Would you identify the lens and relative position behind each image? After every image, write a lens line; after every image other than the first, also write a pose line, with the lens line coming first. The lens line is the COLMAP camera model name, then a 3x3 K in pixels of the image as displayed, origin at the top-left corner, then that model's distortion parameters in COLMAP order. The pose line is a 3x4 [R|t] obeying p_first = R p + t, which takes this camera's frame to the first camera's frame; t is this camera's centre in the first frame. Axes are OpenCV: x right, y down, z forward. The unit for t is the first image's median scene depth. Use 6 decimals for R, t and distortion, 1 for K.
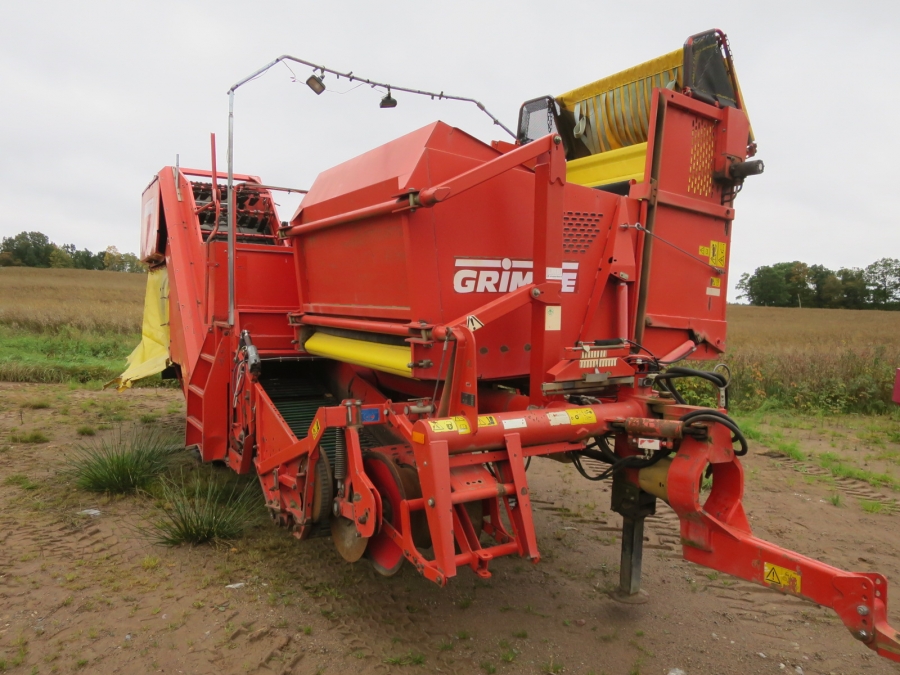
lens RADIAL K [[647.3, 0, 450.0], [0, 647.3, 337.5], [0, 0, 1]] dist [-0.048836, 0.008575]
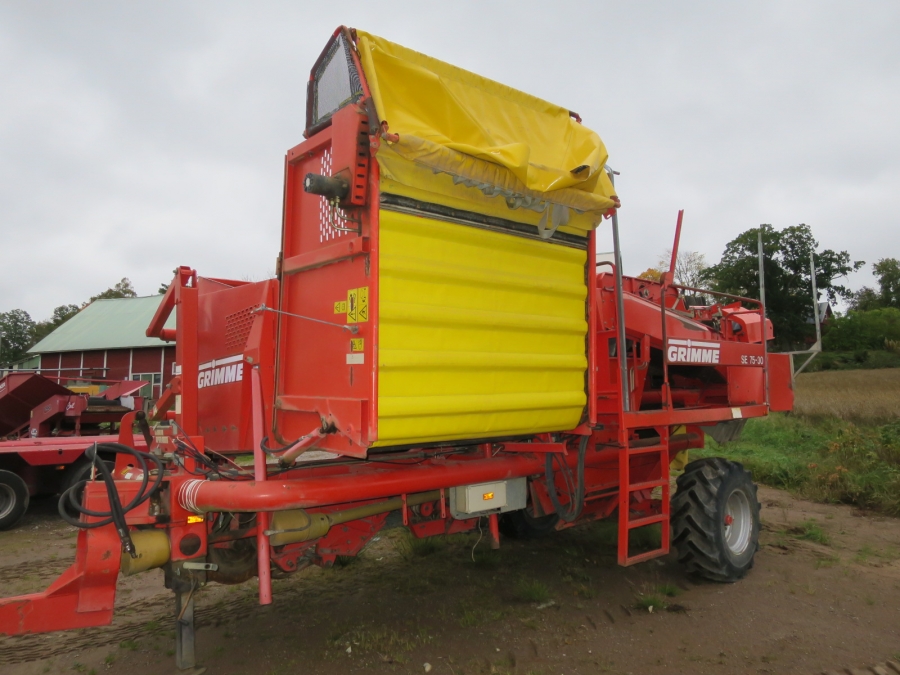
lens RADIAL K [[647.3, 0, 450.0], [0, 647.3, 337.5], [0, 0, 1]] dist [-0.048836, 0.008575]
pose [[0.154211, -0.129842, -0.979469, 1.389932], [-0.017468, 0.990814, -0.134096, -0.000303], [0.987884, 0.037789, 0.150526, 1.222764]]
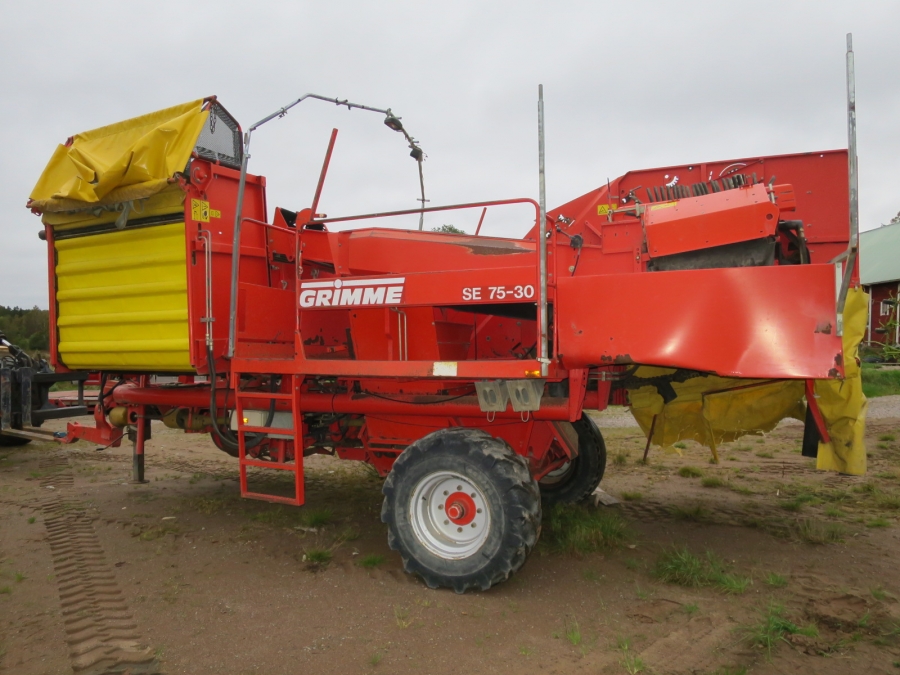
lens RADIAL K [[647.3, 0, 450.0], [0, 647.3, 337.5], [0, 0, 1]] dist [-0.048836, 0.008575]
pose [[-0.840620, -0.042860, -0.539927, 0.563637], [-0.051013, 0.998698, 0.000146, -0.095806], [0.539218, 0.027666, -0.841712, 3.117523]]
